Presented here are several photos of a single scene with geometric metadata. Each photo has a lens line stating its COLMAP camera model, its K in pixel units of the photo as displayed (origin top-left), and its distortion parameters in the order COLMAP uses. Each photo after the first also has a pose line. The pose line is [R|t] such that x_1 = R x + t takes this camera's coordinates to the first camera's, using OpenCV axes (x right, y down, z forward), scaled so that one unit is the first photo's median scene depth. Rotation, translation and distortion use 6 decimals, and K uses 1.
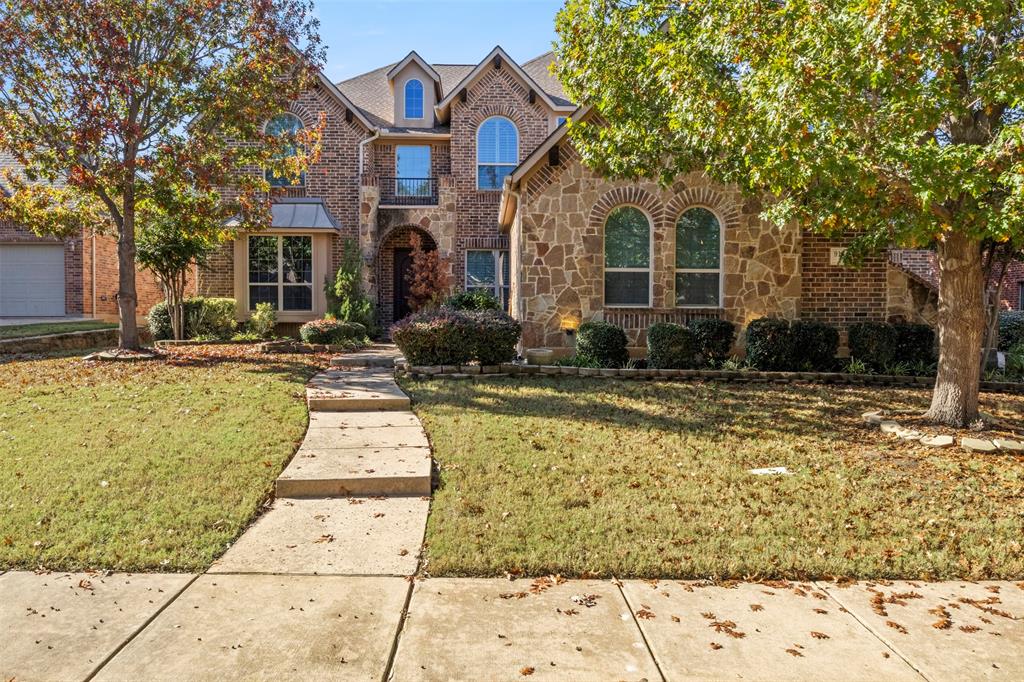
lens RADIAL K [[694.5, 0, 513.2], [0, 694.5, 339.5], [0, 0, 1]] dist [-0.026629, -0.000004]
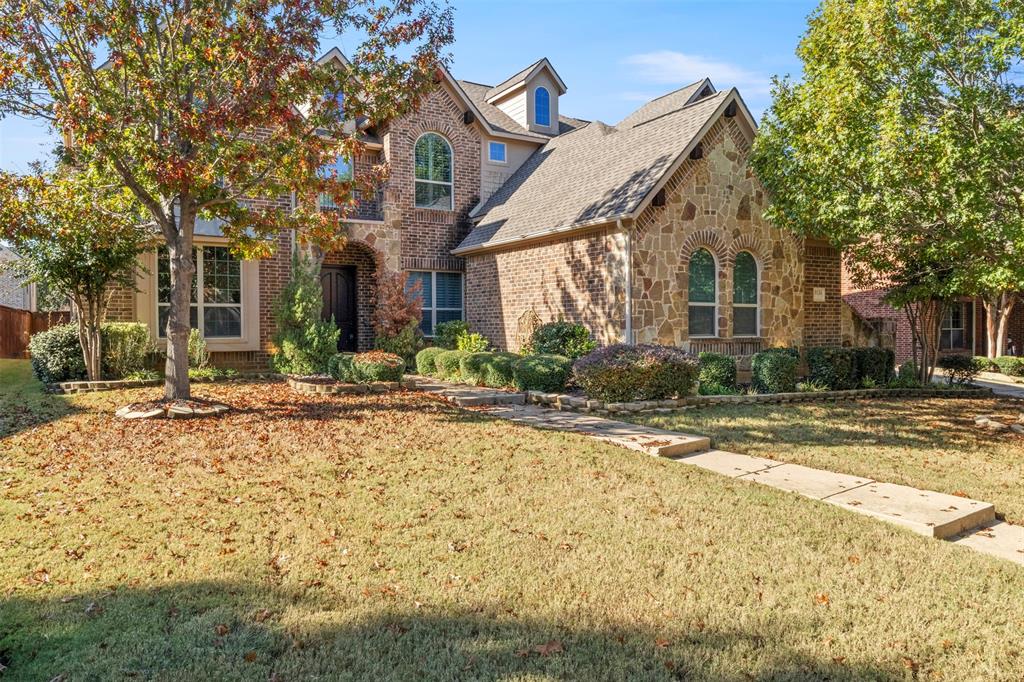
lens RADIAL K [[694.5, 0, 519.4], [0, 694.5, 337.6], [0, 0, 1]] dist [-0.026629, -0.000004]
pose [[0.874003, -0.011864, 0.485775, -0.632381], [0.018664, 0.999784, -0.009161, -0.041563], [-0.485562, 0.017073, 0.874036, 0.168623]]
